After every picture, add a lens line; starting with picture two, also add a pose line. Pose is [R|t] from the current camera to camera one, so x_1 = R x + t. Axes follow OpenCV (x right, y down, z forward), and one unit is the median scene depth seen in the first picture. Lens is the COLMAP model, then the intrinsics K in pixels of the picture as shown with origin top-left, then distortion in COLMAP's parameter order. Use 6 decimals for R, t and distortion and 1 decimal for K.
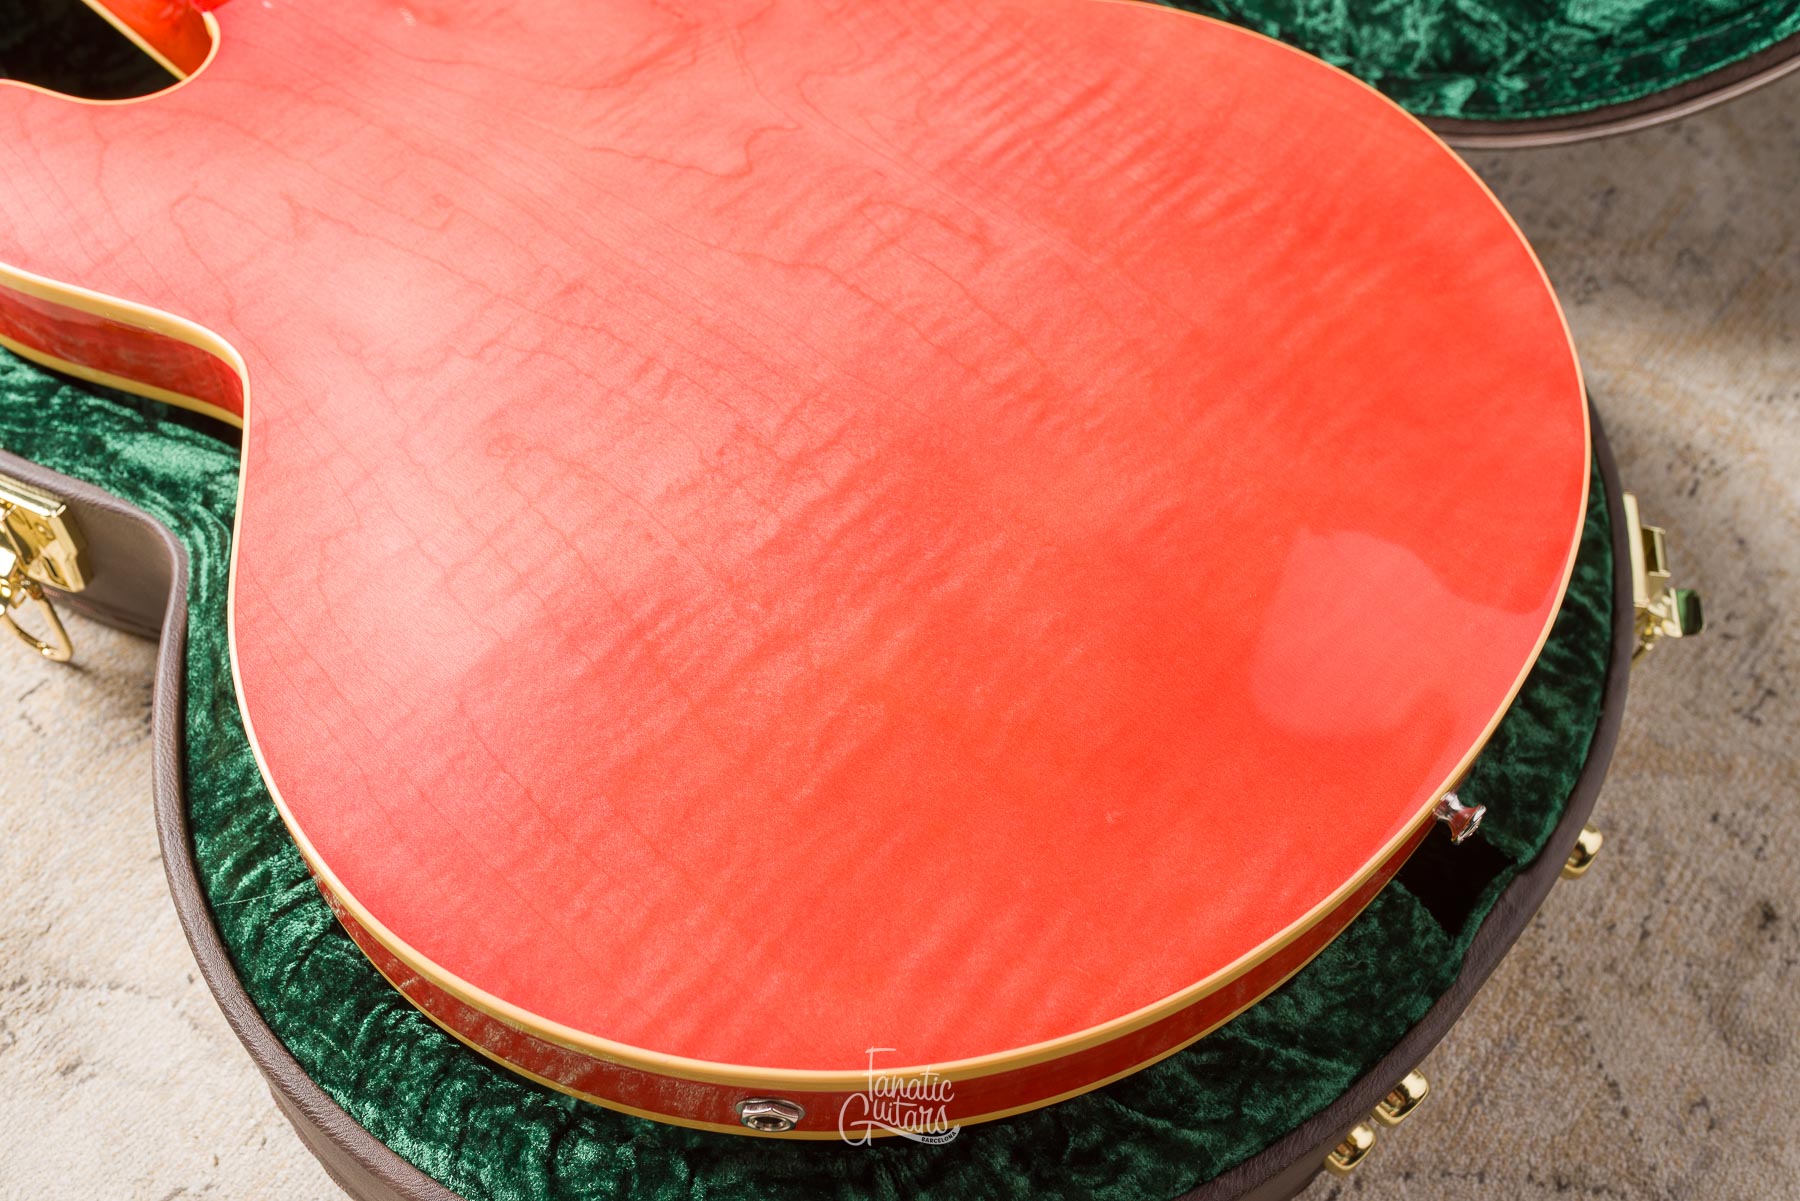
lens RADIAL K [[1779.1, 0, 896.8], [0, 1779.1, 597.4], [0, 0, 1]] dist [0.003983, -0.011958]
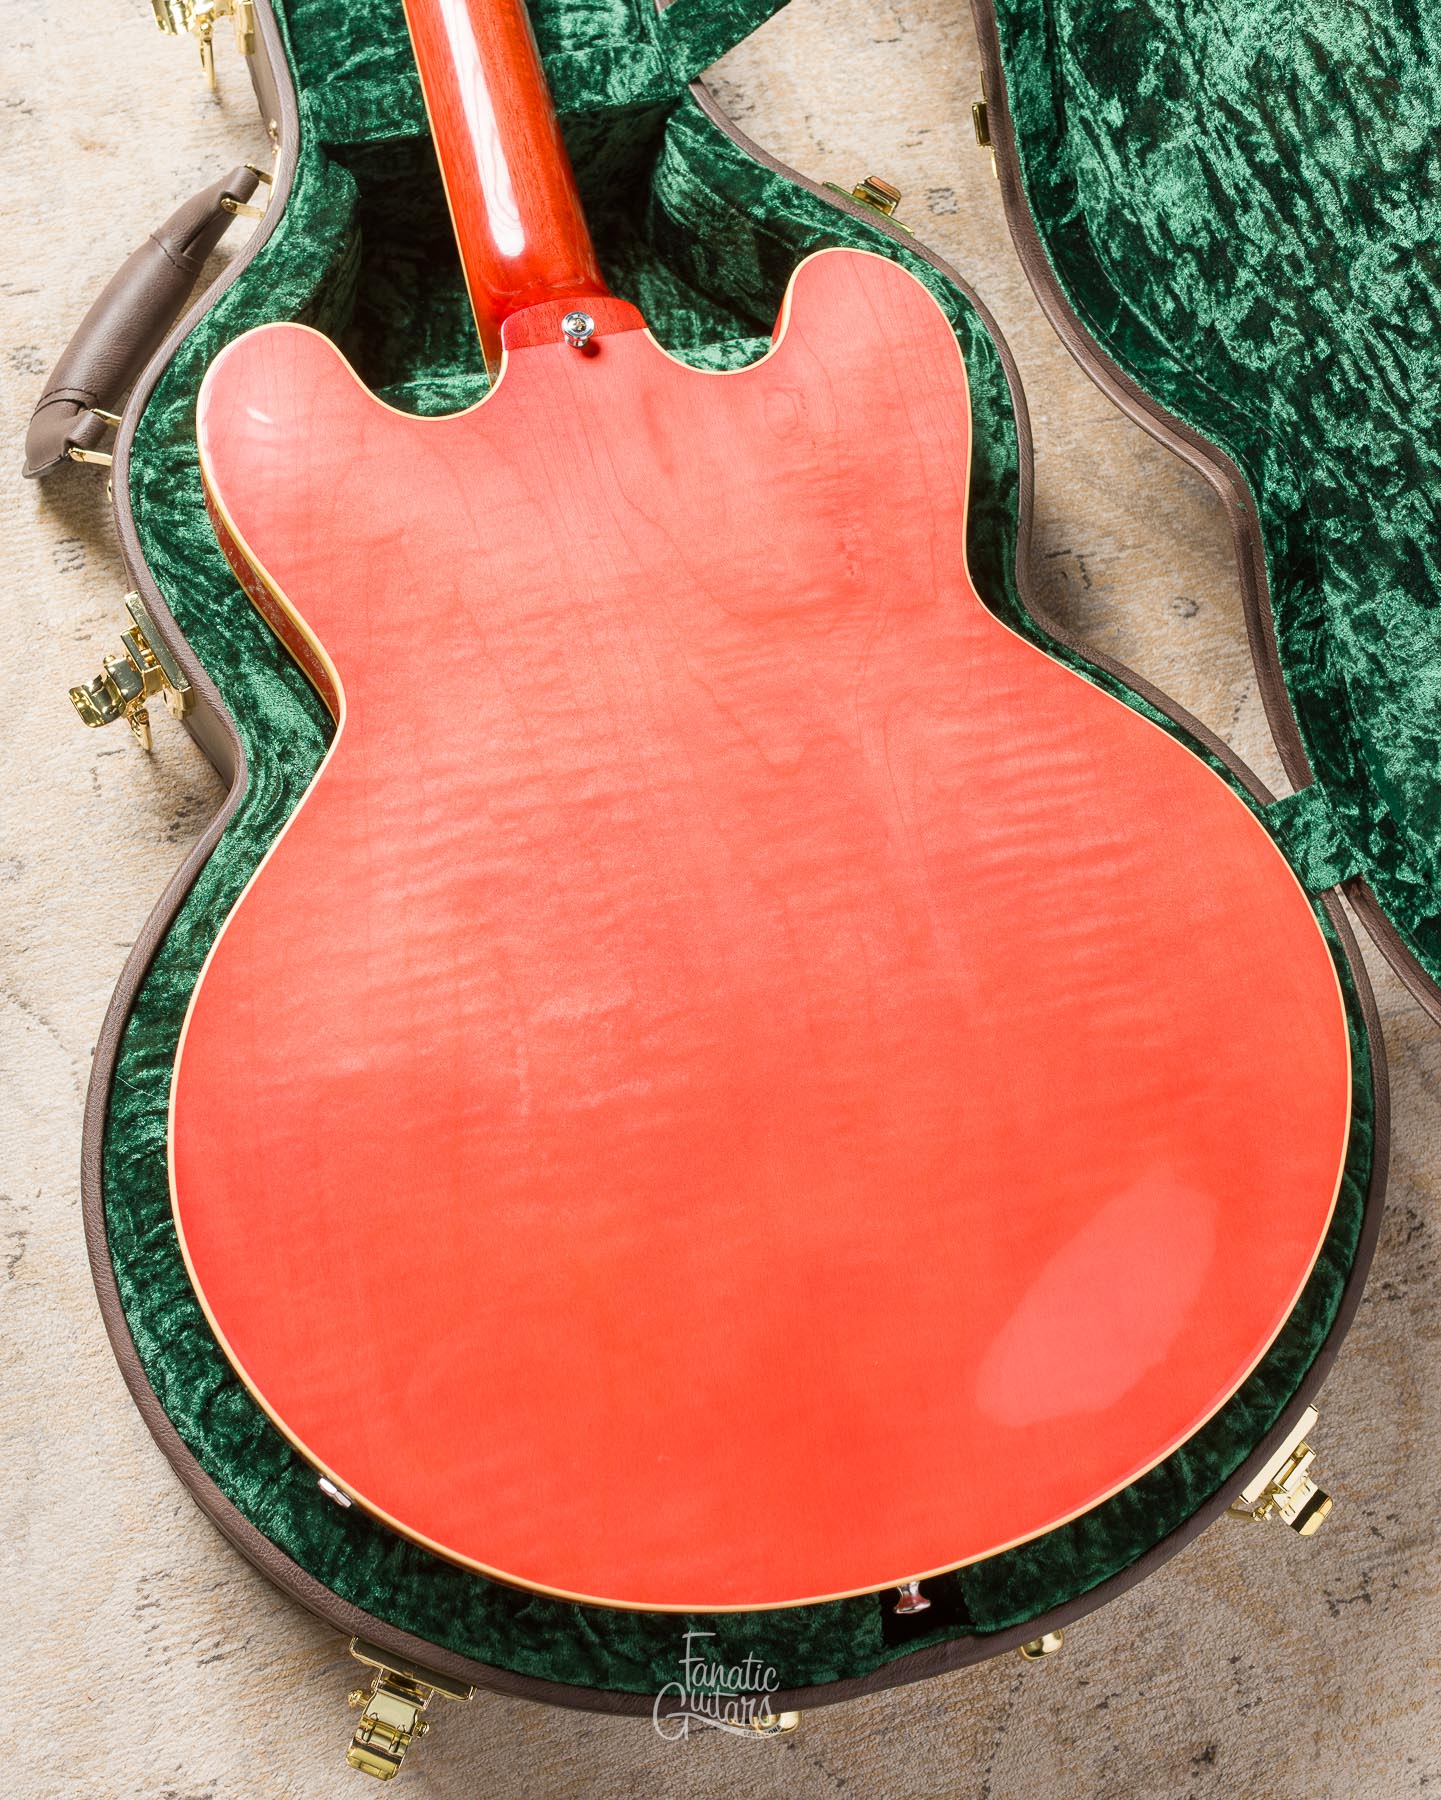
lens RADIAL K [[2316.4, 0, 737.6], [0, 2316.4, 784.0], [0, 0, 1]] dist [-0.002680, 0.003903]
pose [[0.820832, 0.558921, -0.117652, 0.070224], [-0.525101, 0.819489, 0.229580, -0.568961], [0.224731, -0.126667, 0.966153, -0.477502]]
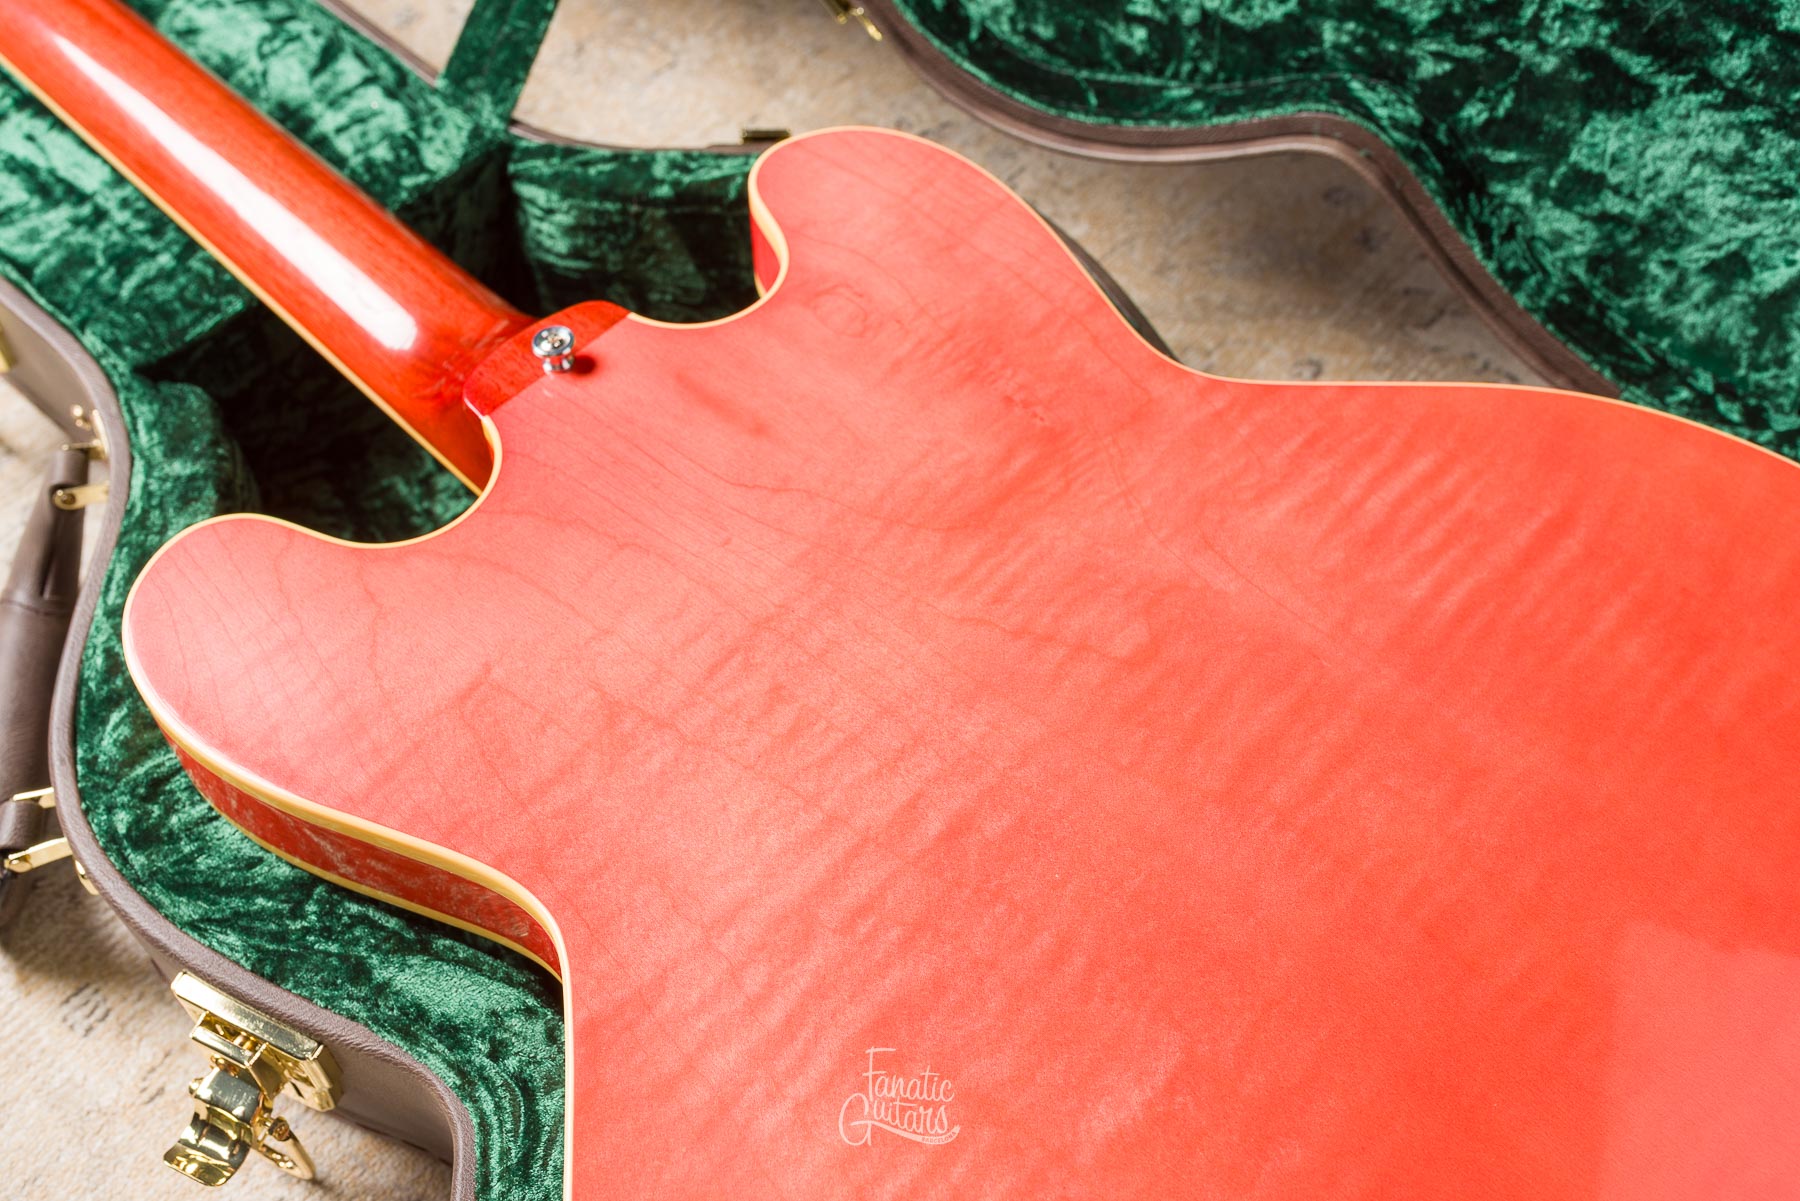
lens RADIAL K [[1779.1, 0, 896.8], [0, 1779.1, 597.4], [0, 0, 1]] dist [0.003983, -0.011958]
pose [[0.998593, 0.012555, -0.051522, -0.161384], [-0.013431, 0.999770, -0.016699, -0.252829], [0.051300, 0.017368, 0.998532, 0.182316]]
